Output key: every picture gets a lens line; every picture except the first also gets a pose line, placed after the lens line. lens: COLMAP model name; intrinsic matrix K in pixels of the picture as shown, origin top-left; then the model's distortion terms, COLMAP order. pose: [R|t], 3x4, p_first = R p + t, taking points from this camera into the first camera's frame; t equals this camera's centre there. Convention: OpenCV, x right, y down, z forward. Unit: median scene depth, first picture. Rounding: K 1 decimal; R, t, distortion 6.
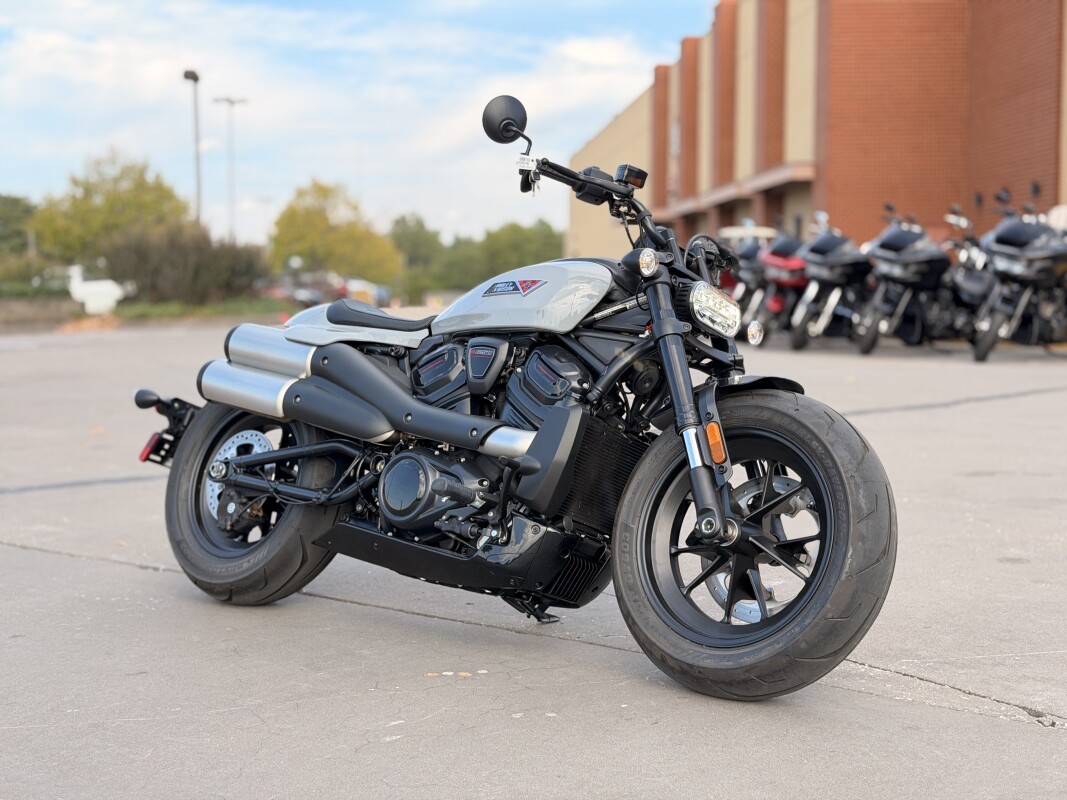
lens RADIAL K [[1470.1, 0, 533.5], [0, 1470.1, 400.0], [0, 0, 1]] dist [0.170927, -0.035150]
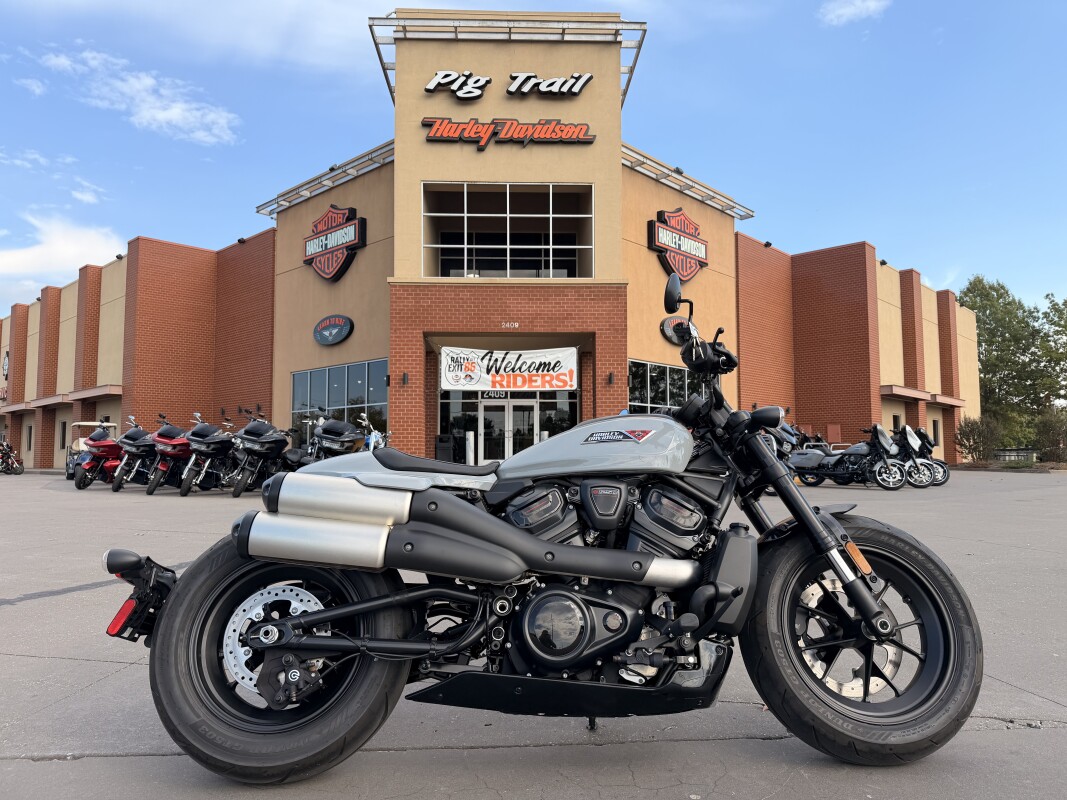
lens RADIAL K [[752.5, 0, 533.5], [0, 752.5, 400.0], [0, 0, 1]] dist [0.008943, -0.006513]
pose [[0.740549, 0.055414, 0.669713, -0.503945], [0.048720, 0.989544, -0.135751, -0.029369], [-0.670234, 0.133159, 0.730107, 0.659708]]
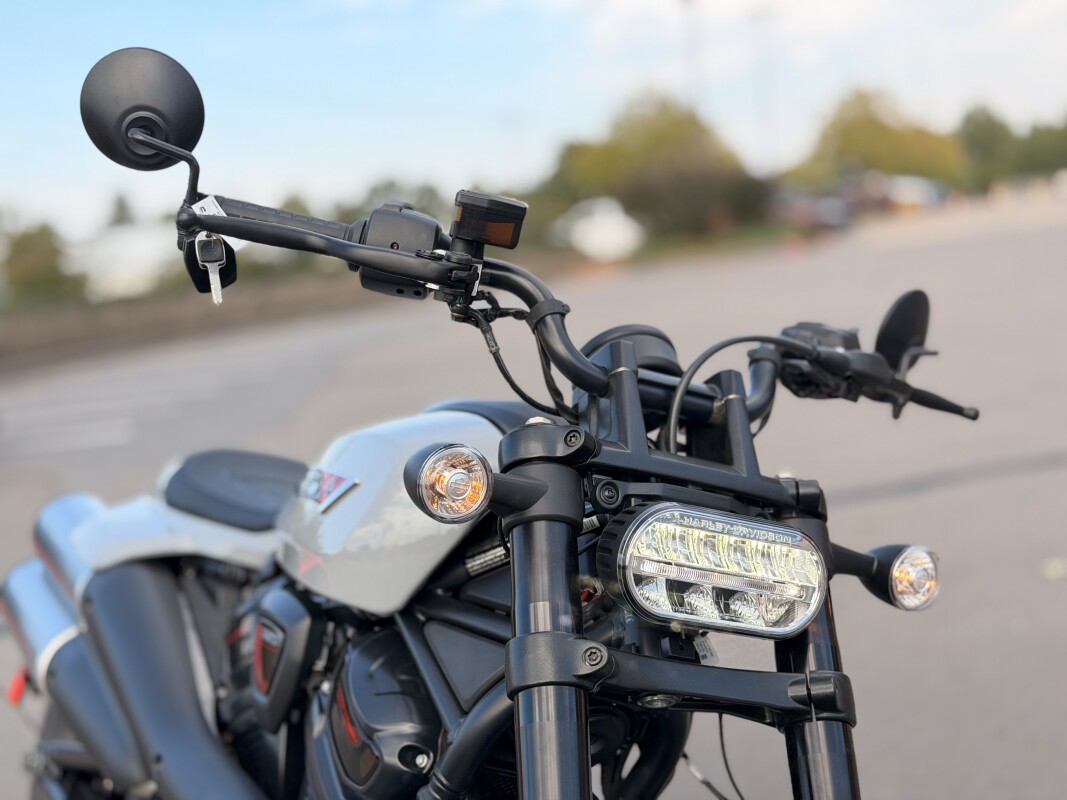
lens RADIAL K [[1470.1, 0, 533.5], [0, 1470.1, 400.0], [0, 0, 1]] dist [0.170927, -0.035150]
pose [[0.934002, -0.047712, -0.354067, 0.214845], [0.066557, 0.996930, 0.041234, -0.124212], [0.351012, -0.062078, 0.934311, 0.672539]]
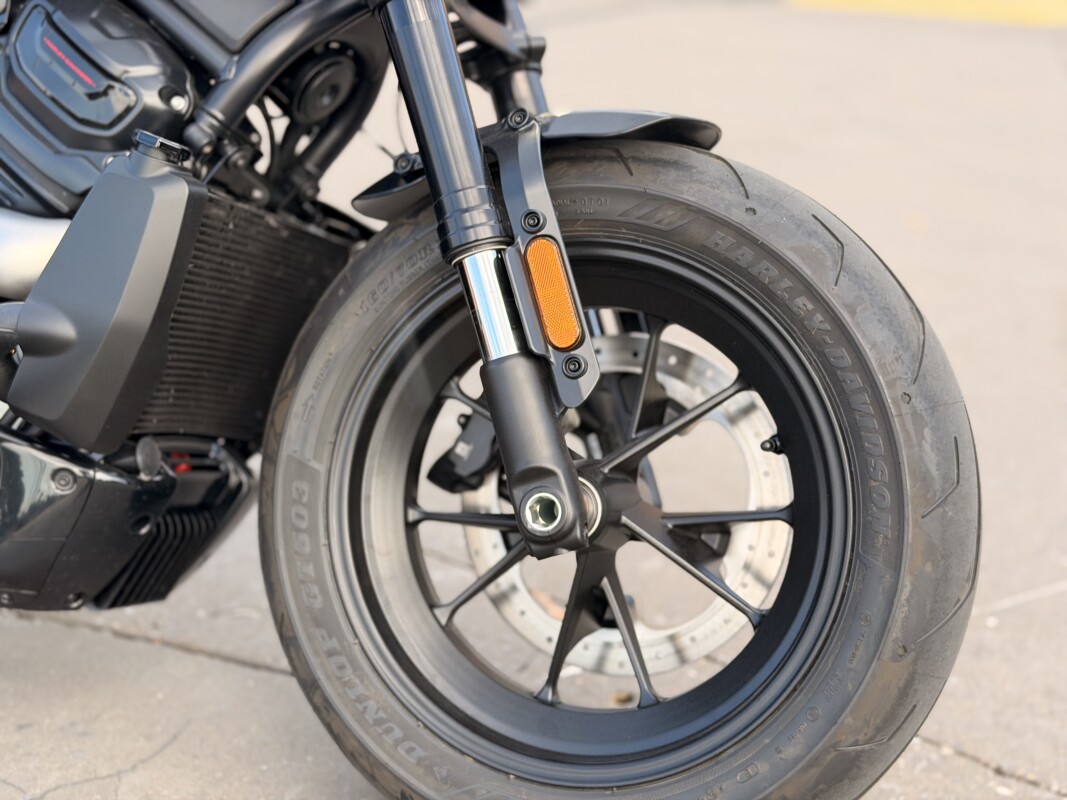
lens RADIAL K [[1470.1, 0, 533.5], [0, 1470.1, 400.0], [0, 0, 1]] dist [0.170927, -0.035150]
pose [[0.940113, -0.049777, 0.337209, -0.014396], [-0.044540, 0.962859, 0.266307, -0.045604], [-0.337940, -0.265378, 0.902979, 0.610074]]
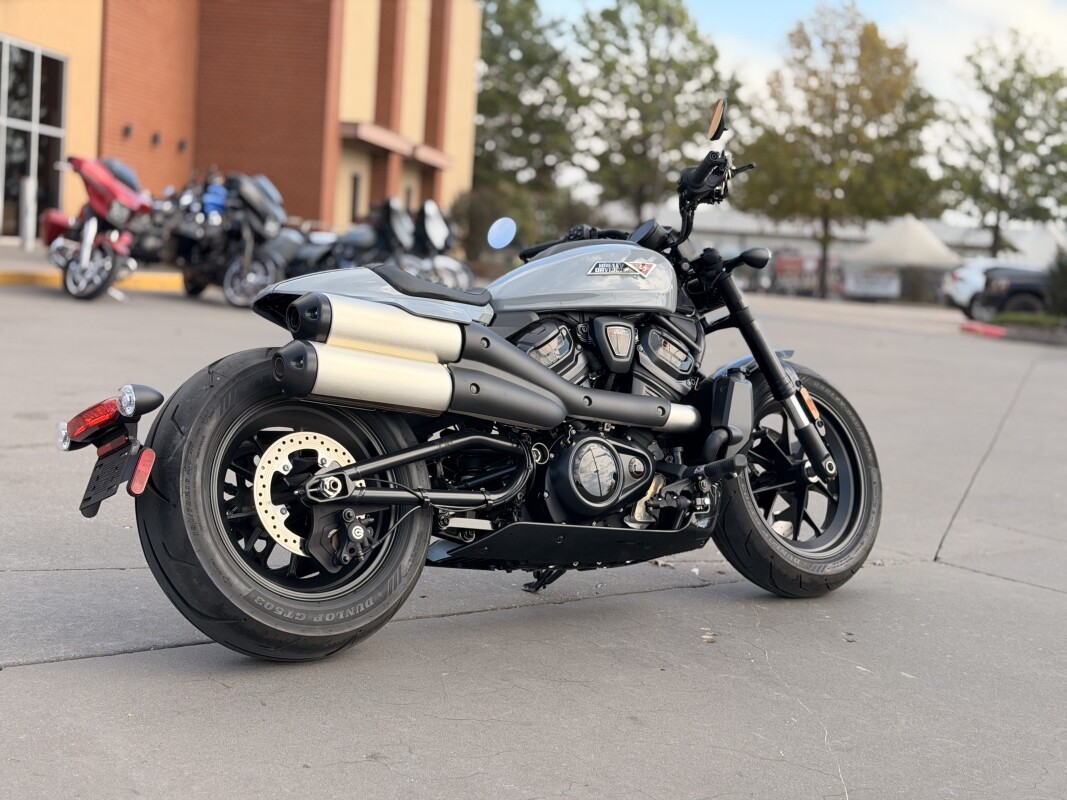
lens RADIAL K [[1470.1, 0, 533.5], [0, 1470.1, 400.0], [0, 0, 1]] dist [0.170927, -0.035150]
pose [[0.224517, -0.070011, 0.971952, -1.129727], [-0.003813, 0.997345, 0.072721, -0.064139], [-0.974463, -0.020033, 0.223654, 0.900190]]
